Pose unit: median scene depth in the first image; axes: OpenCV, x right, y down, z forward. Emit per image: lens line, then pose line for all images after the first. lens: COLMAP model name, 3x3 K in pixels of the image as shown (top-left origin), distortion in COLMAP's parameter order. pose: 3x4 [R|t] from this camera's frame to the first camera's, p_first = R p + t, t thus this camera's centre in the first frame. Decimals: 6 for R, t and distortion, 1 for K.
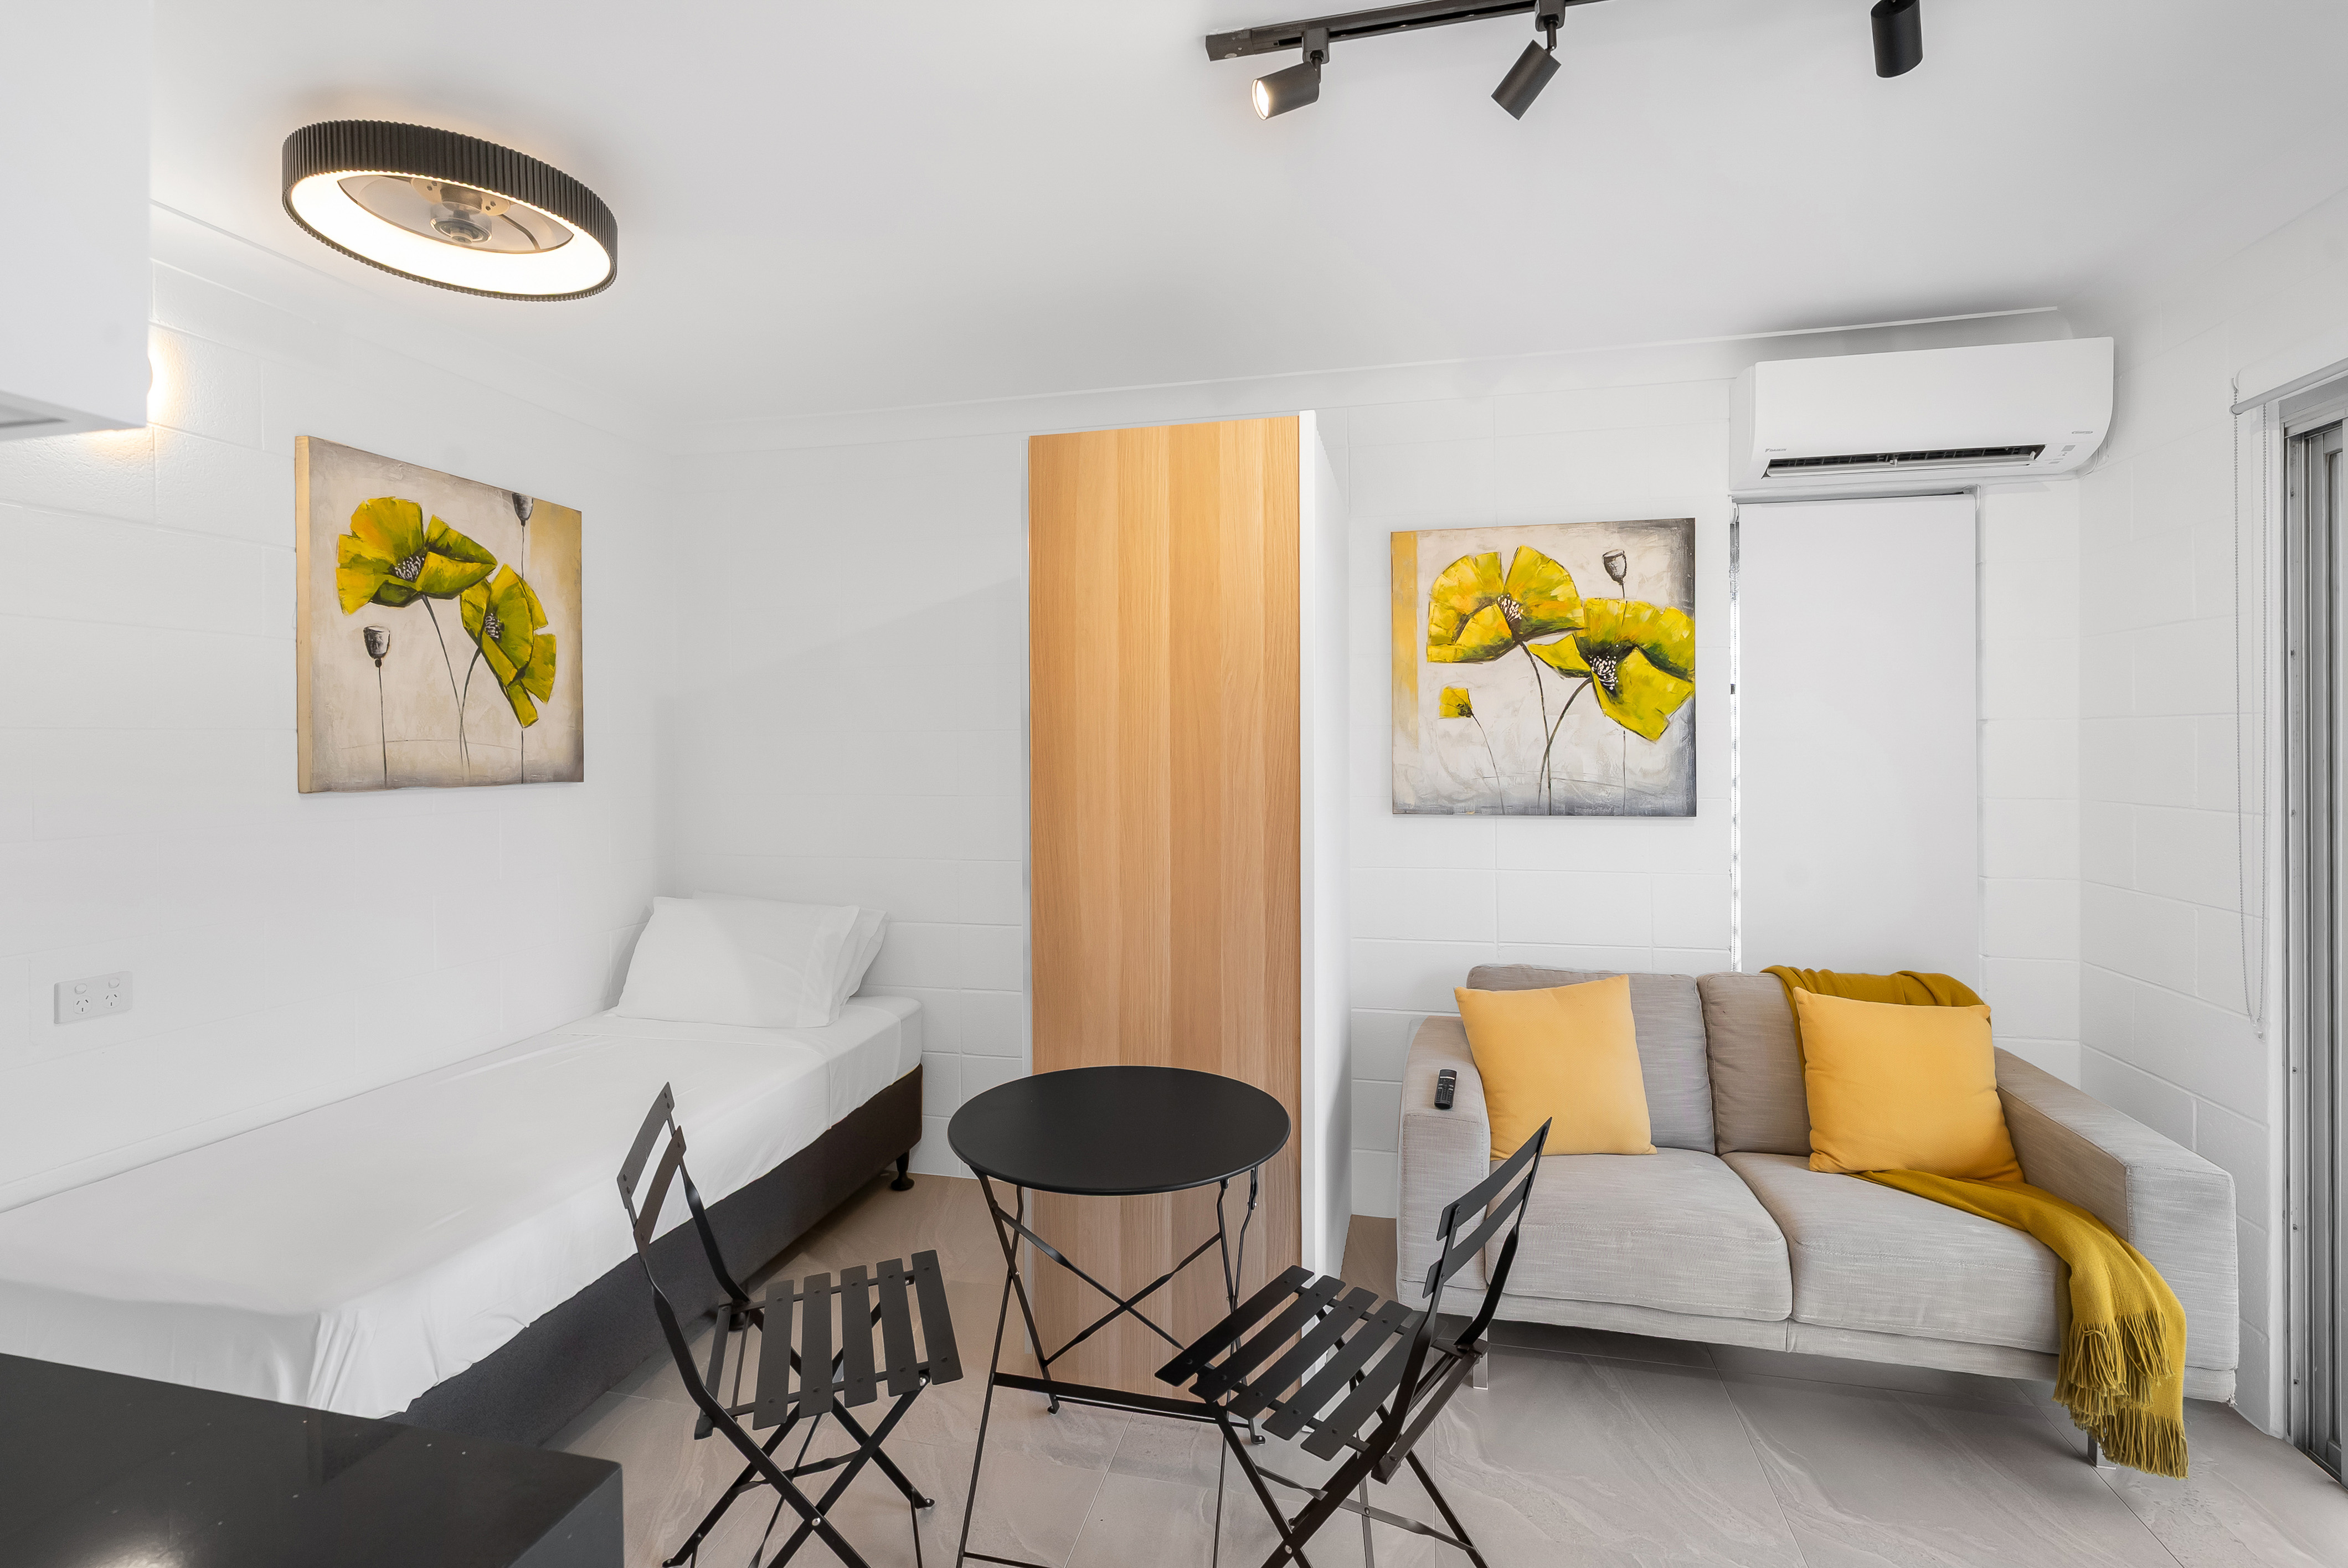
lens RADIAL K [[1100.2, 0, 1174.9], [0, 1100.2, 763.8], [0, 0, 1]] dist [0.000393, 0.001771]
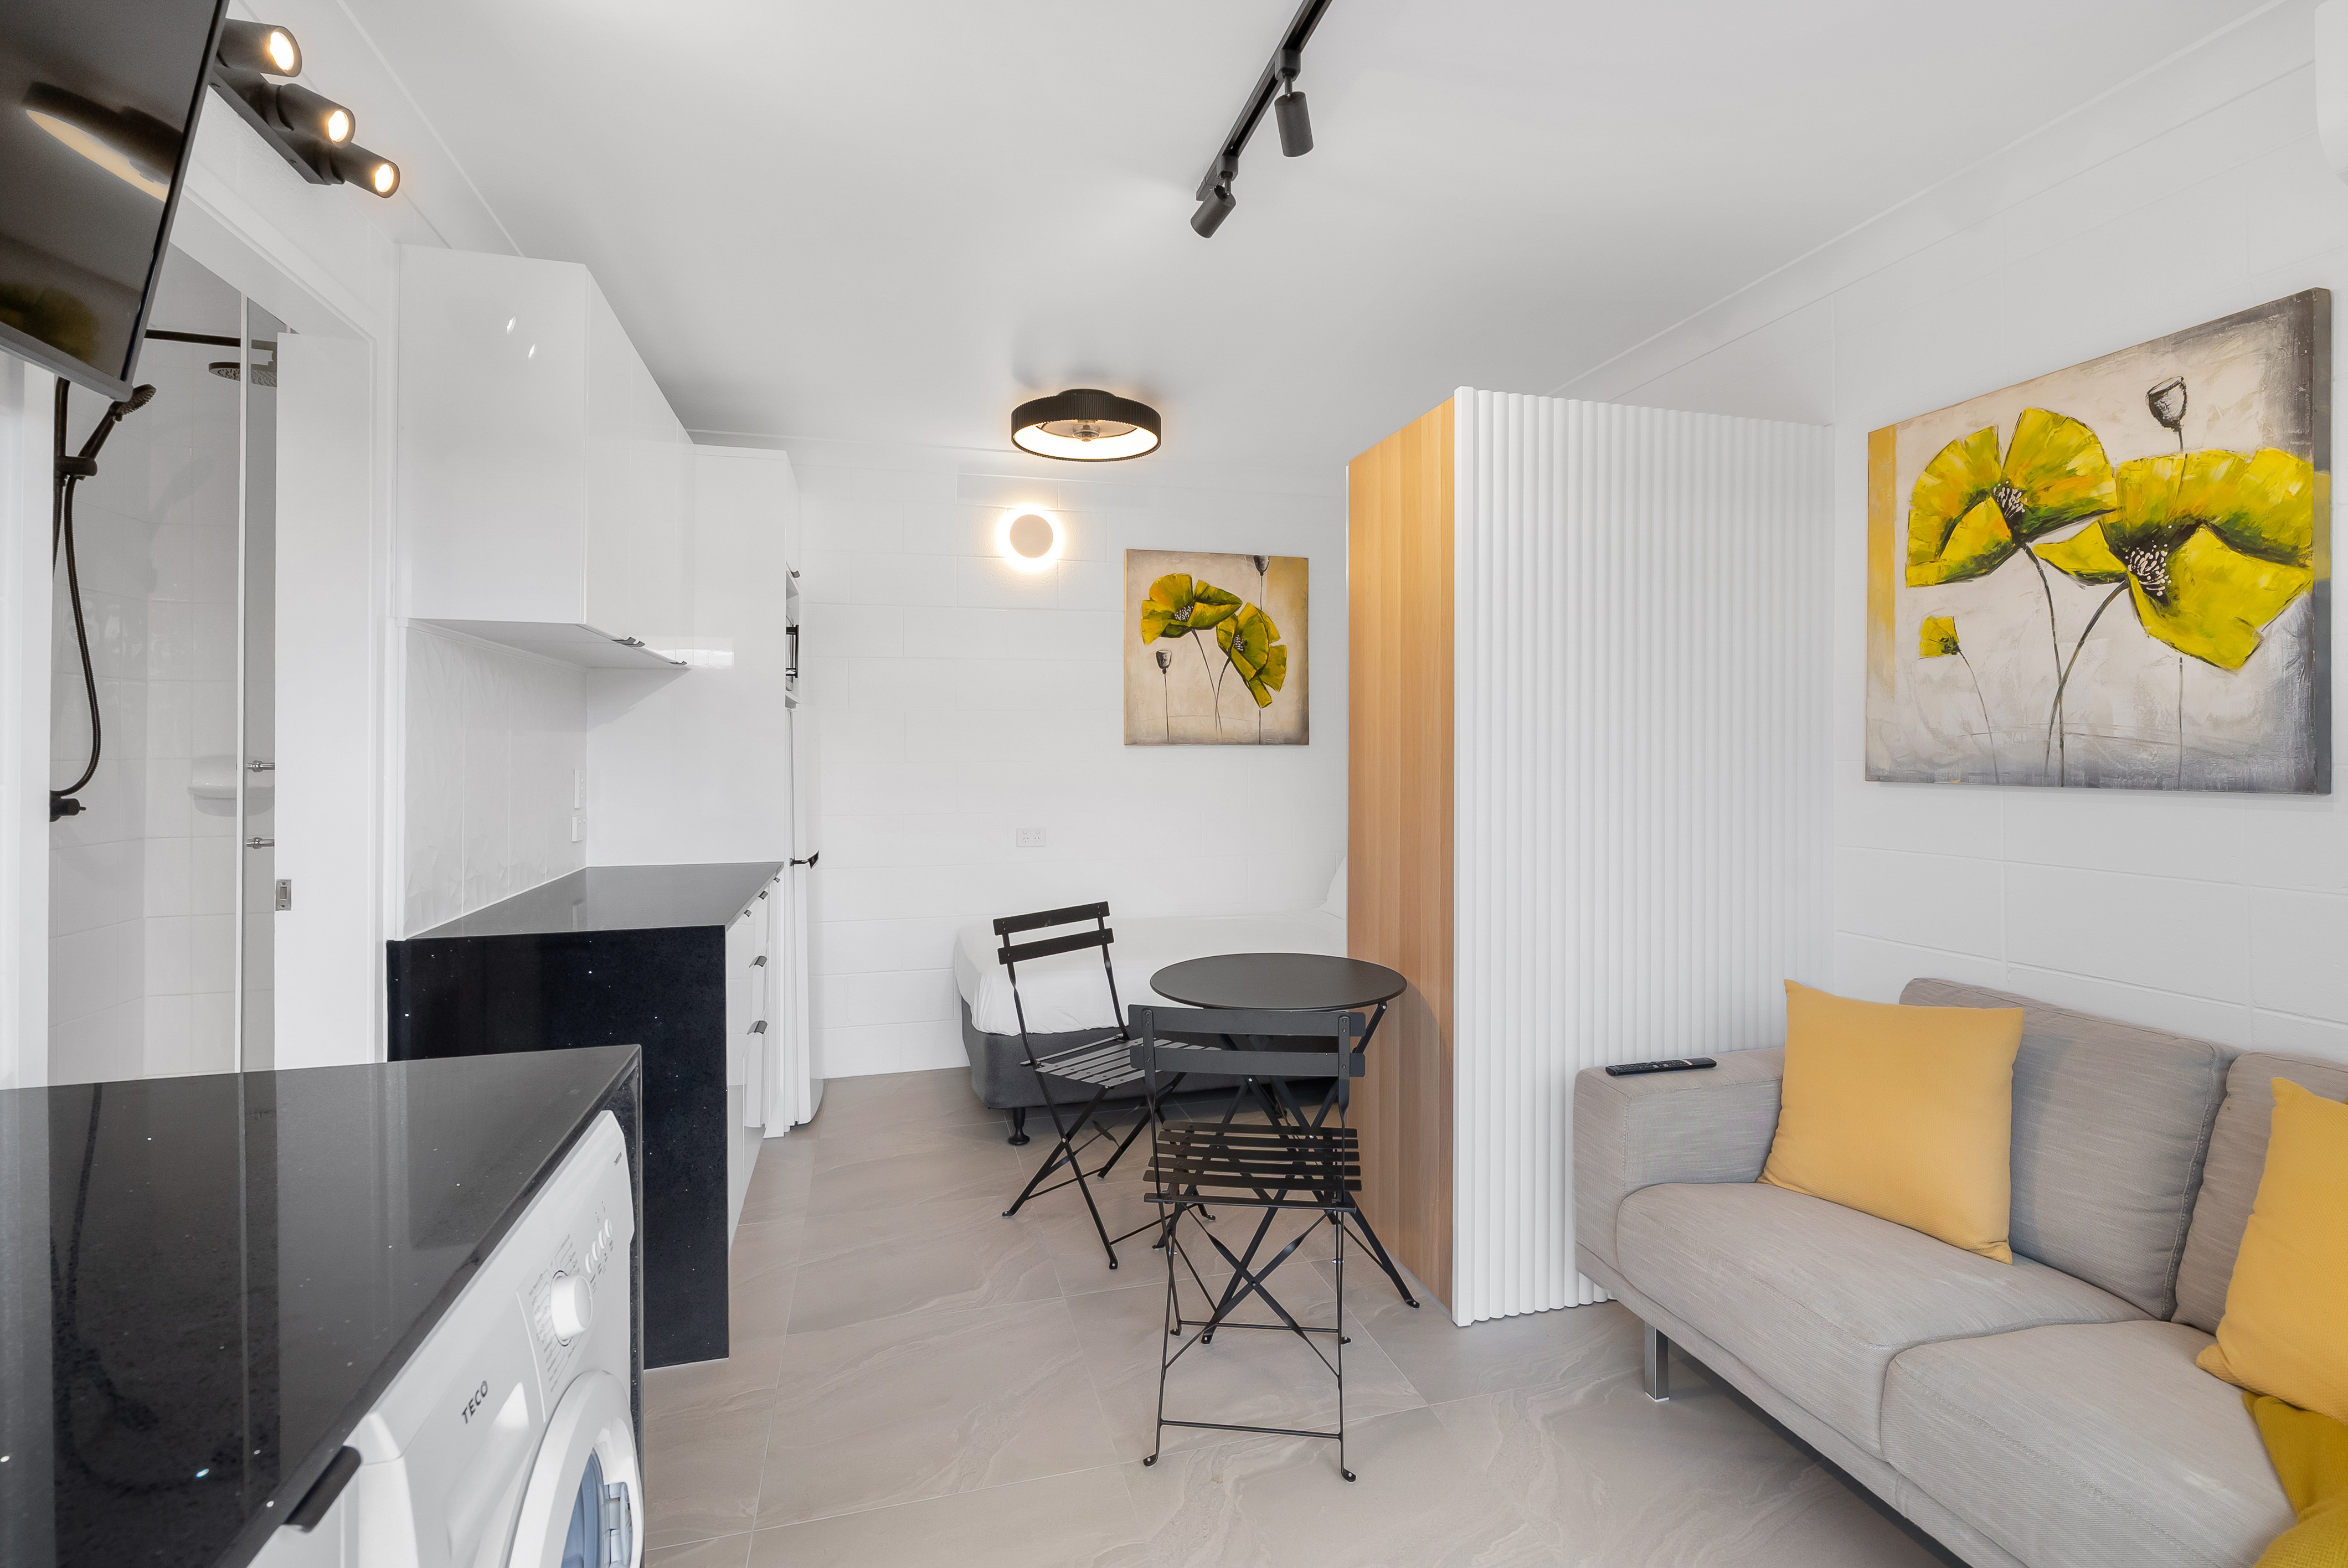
lens RADIAL K [[1100.2, 0, 1166.0], [0, 1100.2, 764.1], [0, 0, 1]] dist [0.000393, 0.001771]
pose [[0.463402, 0.013175, -0.886050, 0.705314], [-0.014318, 0.999870, 0.007379, 0.036065], [0.886032, 0.009267, 0.463531, 0.177319]]
